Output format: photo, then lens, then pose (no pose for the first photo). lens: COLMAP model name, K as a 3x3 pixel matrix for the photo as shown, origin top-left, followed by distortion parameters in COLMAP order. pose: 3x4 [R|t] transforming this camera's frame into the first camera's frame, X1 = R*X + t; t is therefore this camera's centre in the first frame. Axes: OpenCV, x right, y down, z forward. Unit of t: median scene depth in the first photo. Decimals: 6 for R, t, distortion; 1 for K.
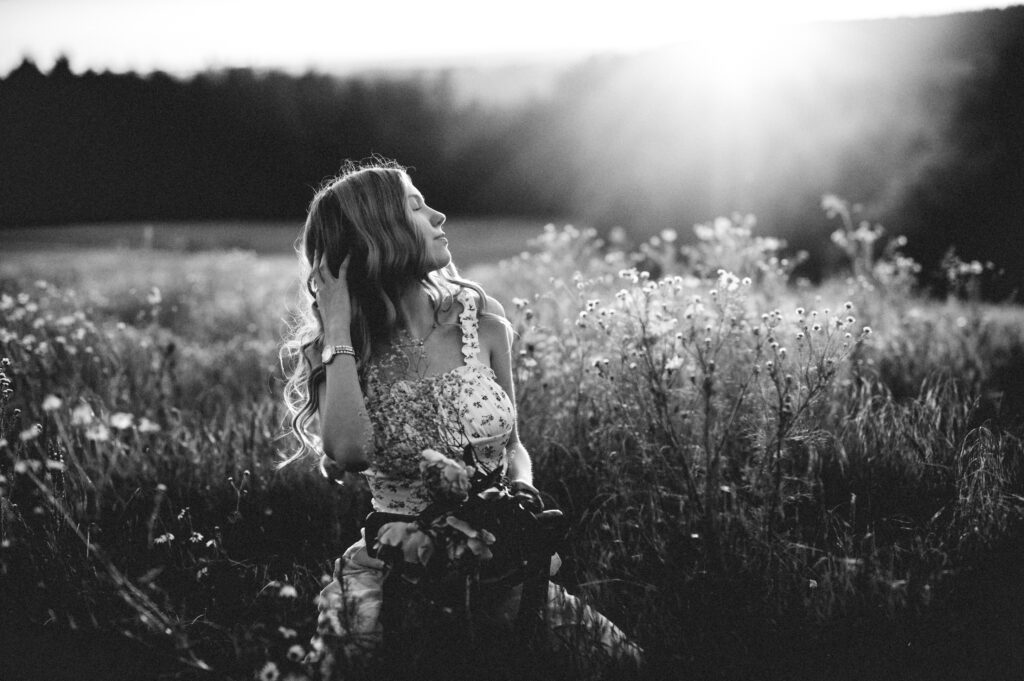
lens RADIAL K [[2505.8, 0, 512.2], [0, 2505.8, 340.6], [0, 0, 1]] dist [-0.102804, 0.000000]
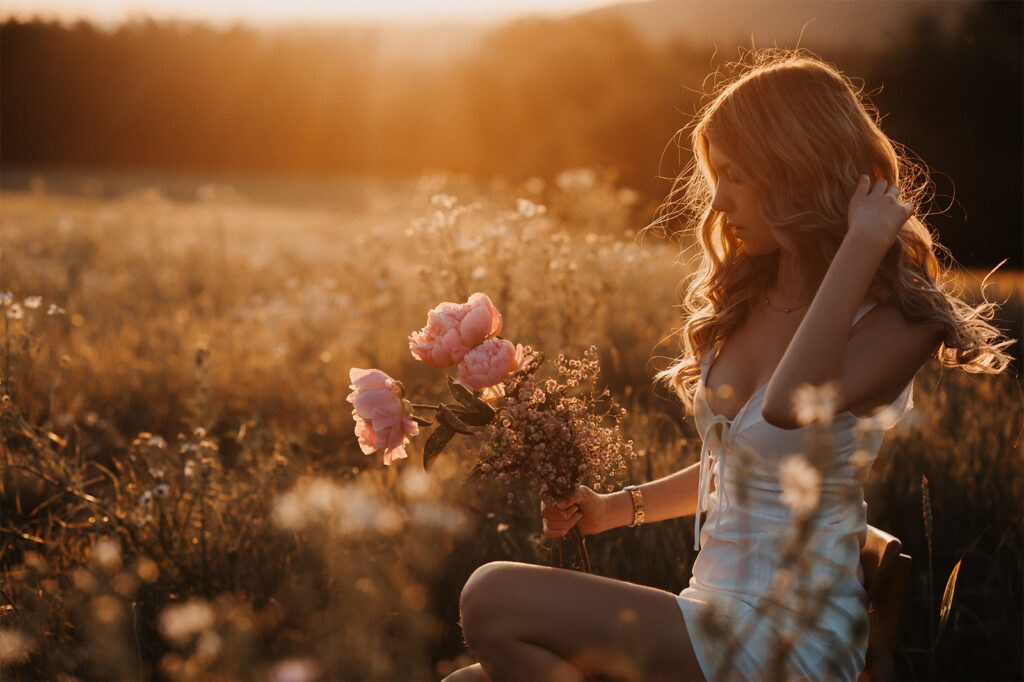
lens RADIAL K [[2505.8, 0, 511.8], [0, 2505.8, 340.9], [0, 0, 1]] dist [-0.102804, 0.000000]
pose [[0.998912, 0.032318, 0.033620, 0.040455], [-0.032828, 0.999353, 0.014711, 0.023808], [-0.033123, -0.015798, 0.999326, -0.250133]]
